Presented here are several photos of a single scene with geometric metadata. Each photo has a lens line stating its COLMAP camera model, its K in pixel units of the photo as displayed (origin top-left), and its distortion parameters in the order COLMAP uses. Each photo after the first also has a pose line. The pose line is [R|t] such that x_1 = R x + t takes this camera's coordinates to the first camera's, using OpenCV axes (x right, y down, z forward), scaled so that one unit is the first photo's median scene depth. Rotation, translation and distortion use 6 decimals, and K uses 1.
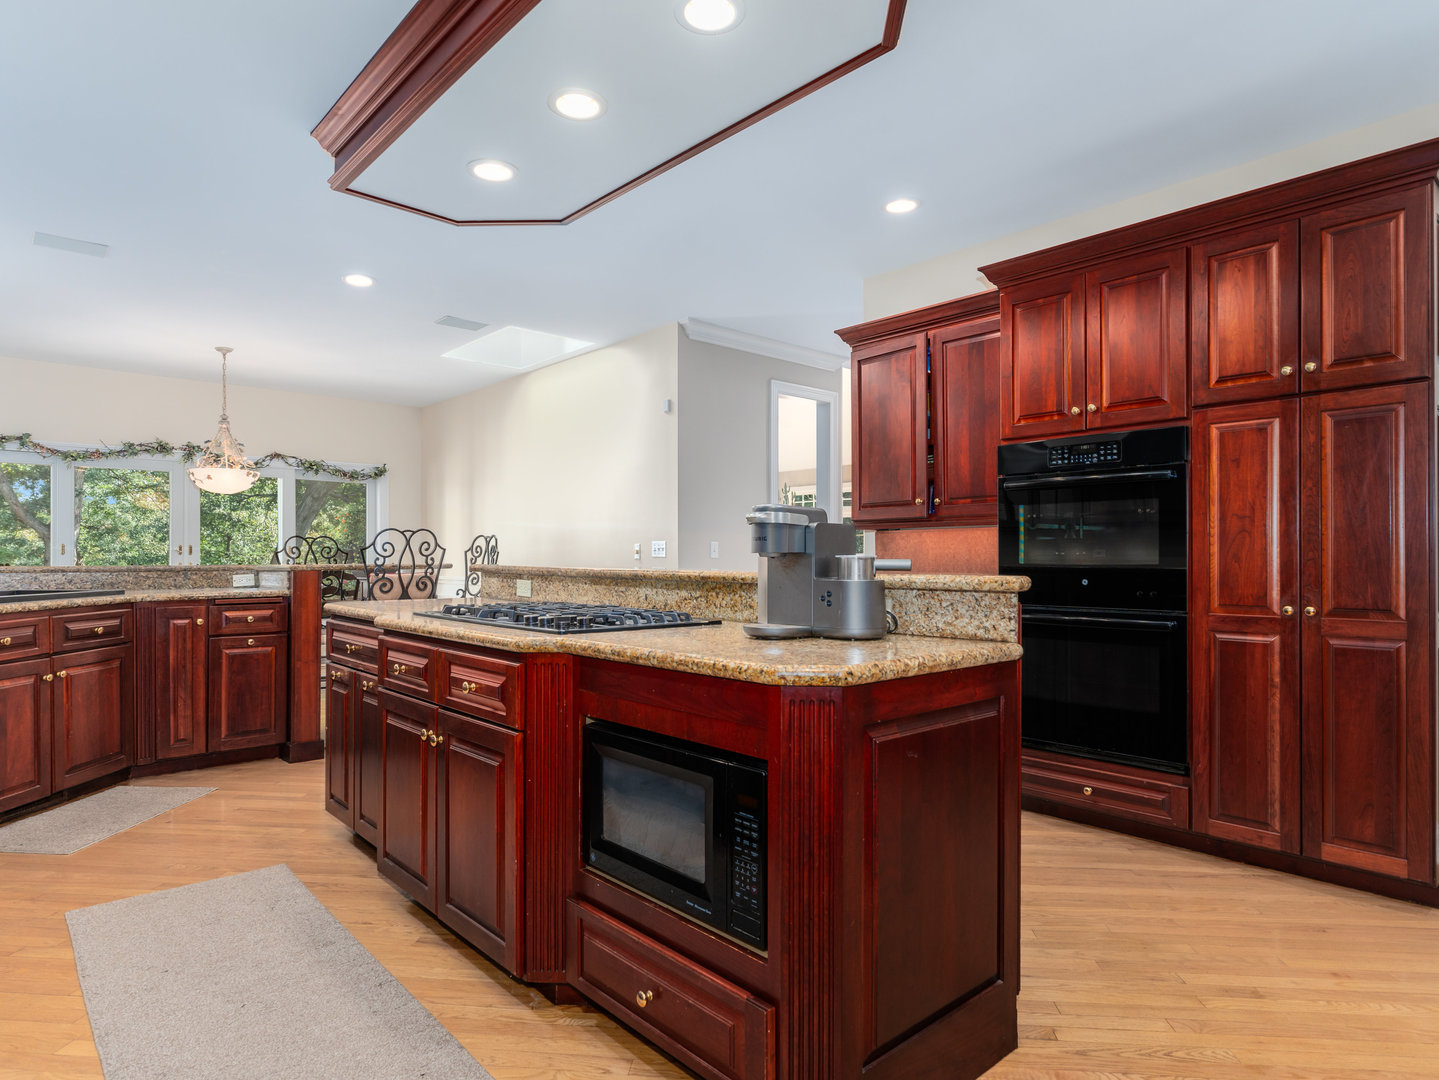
lens RADIAL K [[853.4, 0, 718.5], [0, 853.4, 549.3], [0, 0, 1]] dist [0.003654, 0.000456]
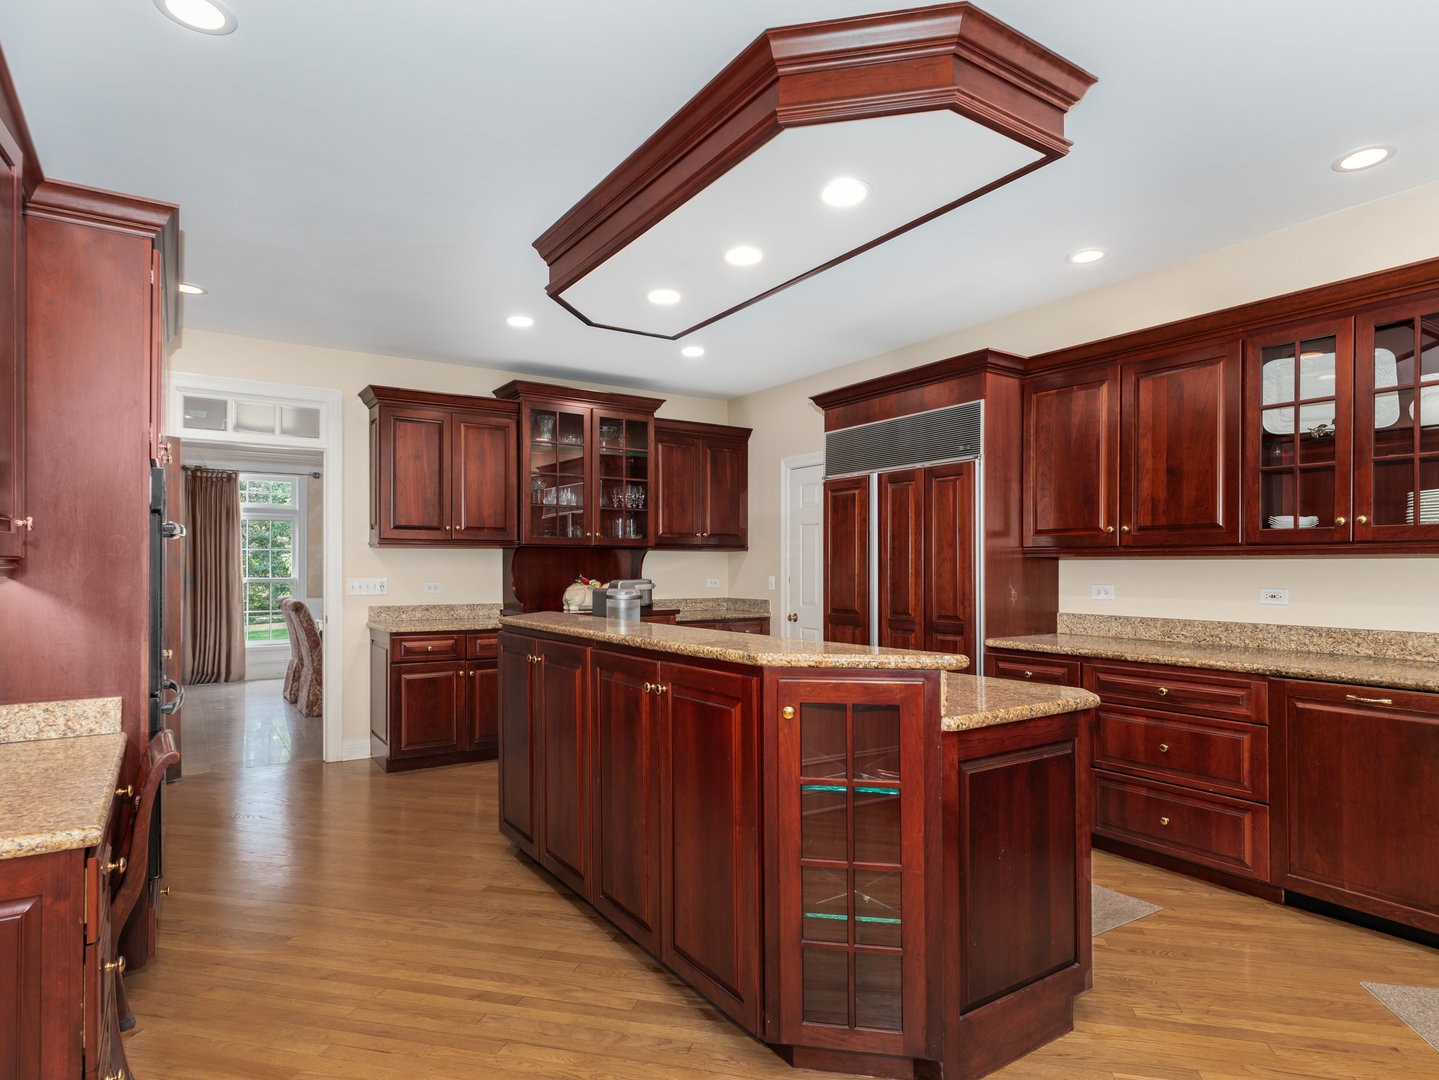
lens RADIAL K [[819.1, 0, 727.1], [0, 819.1, 562.9], [0, 0, 1]] dist [0.007780, 0.002102]
pose [[-0.990743, 0.002542, 0.135731, -0.123655], [0.000682, 0.999905, -0.013749, -0.019609], [-0.135753, -0.013529, -0.990650, 0.889199]]
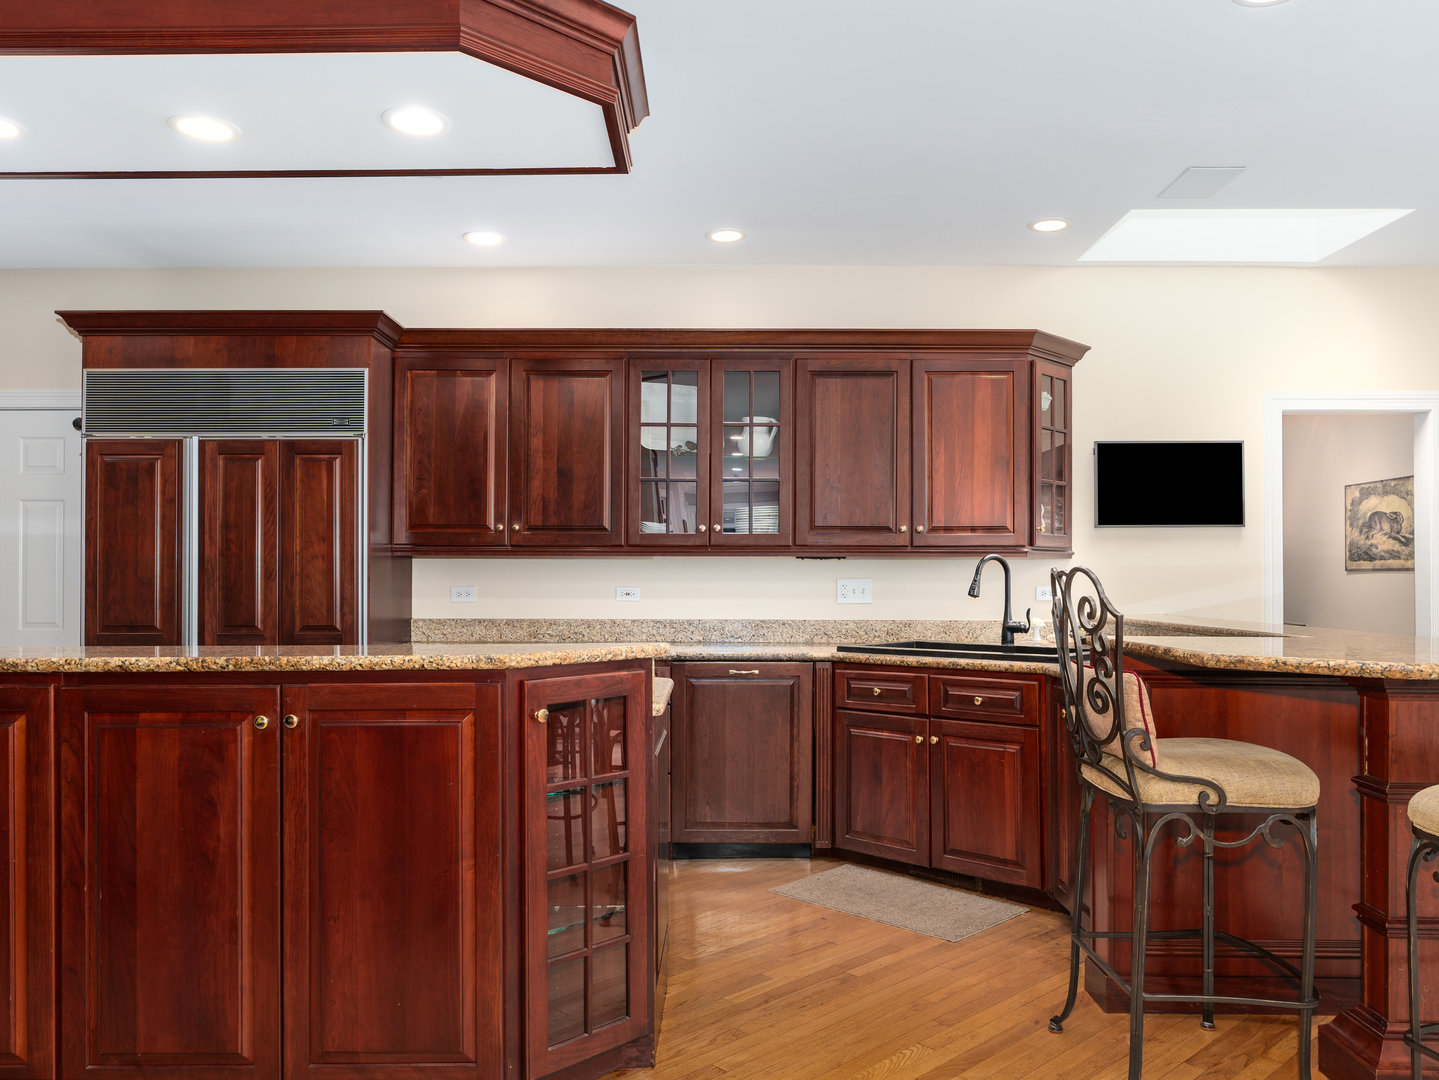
lens RADIAL K [[1059.1, 0, 718.6], [0, 1059.1, 564.6], [0, 0, 1]] dist [-0.000666, -0.000899]
pose [[-0.671977, -0.006723, -0.740542, 0.120660], [0.007279, 0.999851, -0.015682, -0.013490], [0.740537, -0.015929, -0.671827, 0.870645]]
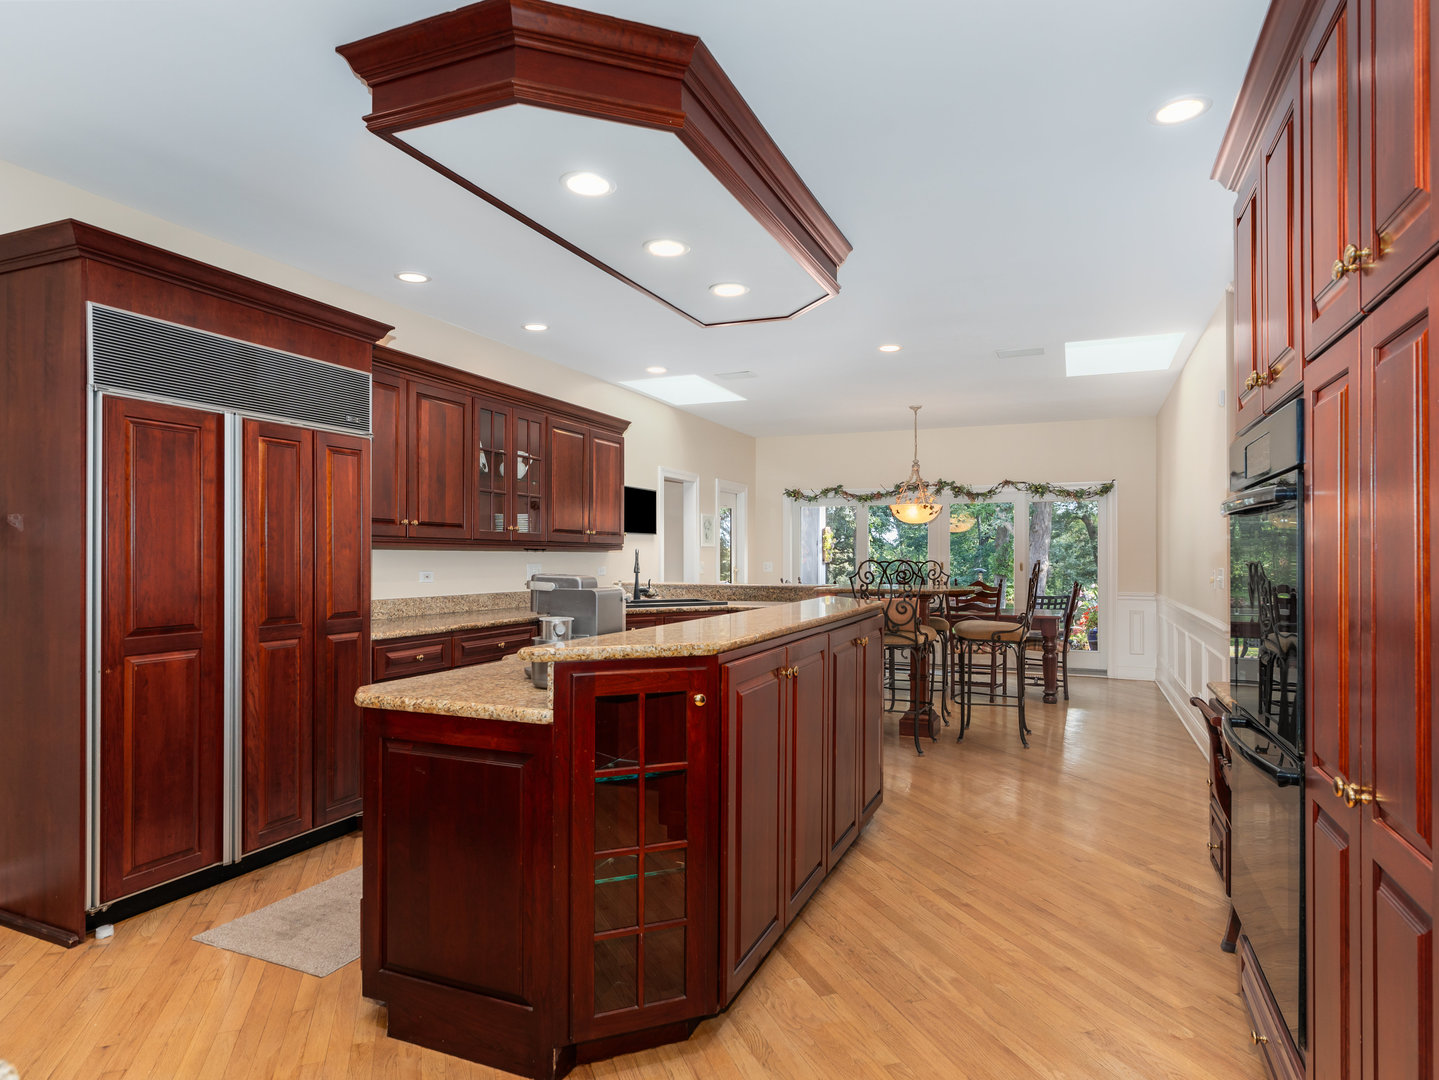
lens RADIAL K [[845.1, 0, 712.4], [0, 845.1, 544.9], [0, 0, 1]] dist [-0.002449, -0.001118]
pose [[0.422947, -0.009843, -0.906101, 0.407534], [0.006715, 0.999948, -0.007728, -0.026058], [0.906130, -0.002816, 0.422991, 0.211187]]
